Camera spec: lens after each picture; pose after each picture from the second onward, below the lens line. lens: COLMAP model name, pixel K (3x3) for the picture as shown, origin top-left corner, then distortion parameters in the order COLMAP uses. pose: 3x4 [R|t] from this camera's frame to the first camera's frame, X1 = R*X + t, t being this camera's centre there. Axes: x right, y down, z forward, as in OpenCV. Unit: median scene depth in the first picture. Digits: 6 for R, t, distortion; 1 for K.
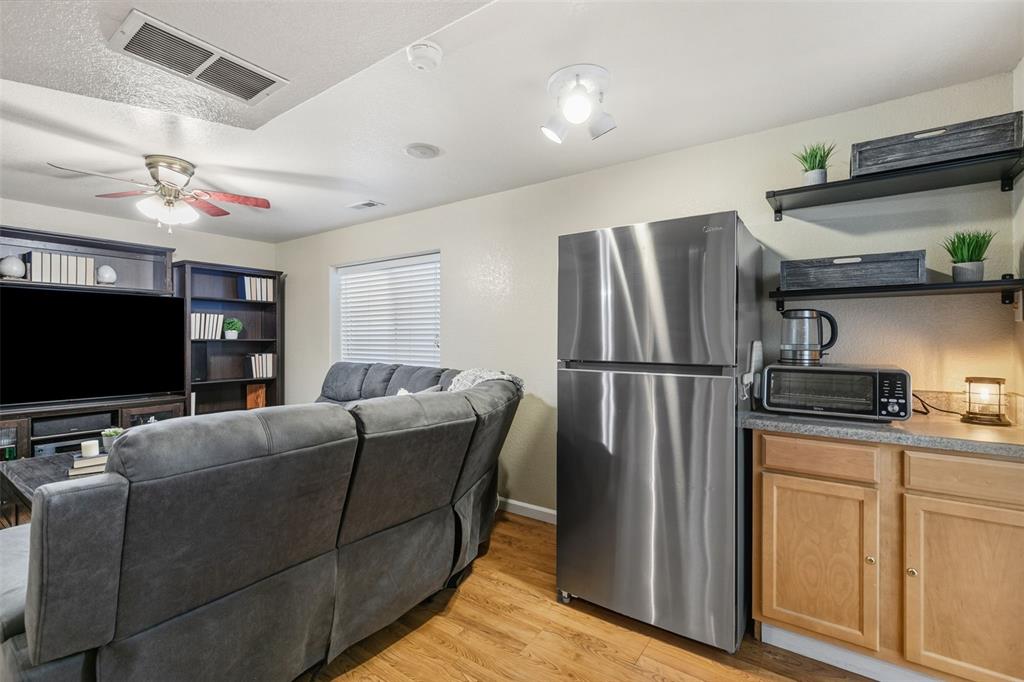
lens RADIAL K [[459.3, 0, 513.8], [0, 459.3, 340.1], [0, 0, 1]] dist [0.003416, -0.000008]
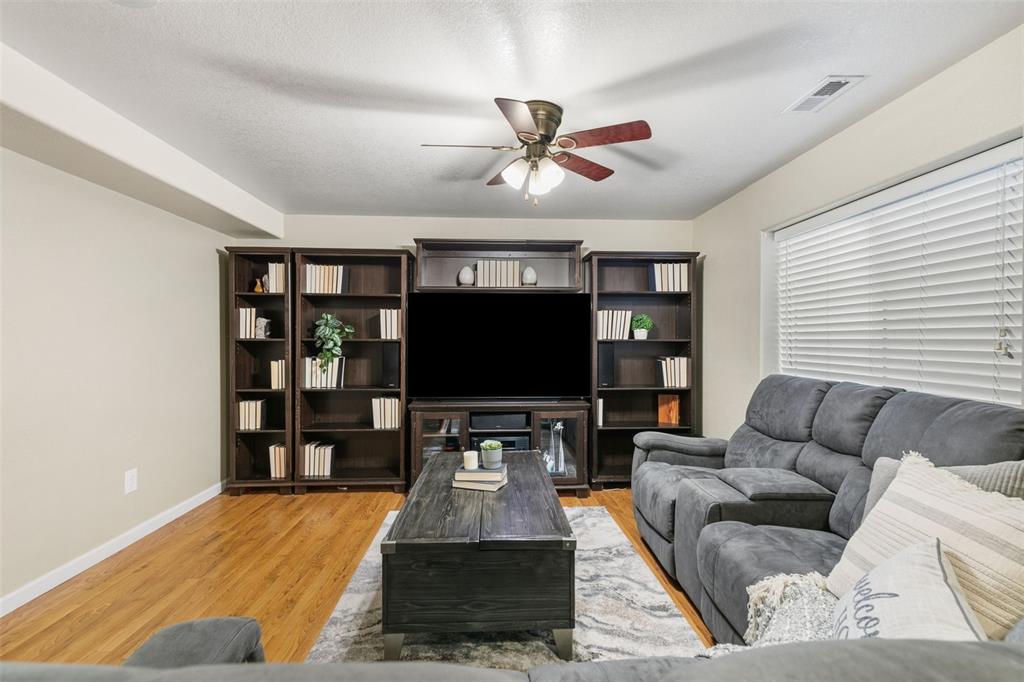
lens RADIAL K [[459.3, 0, 514.5], [0, 459.3, 341.9], [0, 0, 1]] dist [0.003416, -0.000008]
pose [[0.618001, 0.004483, -0.786164, -0.095767], [-0.002098, 0.999990, 0.004054, -0.000501], [0.786174, -0.000856, 0.618004, 0.307033]]
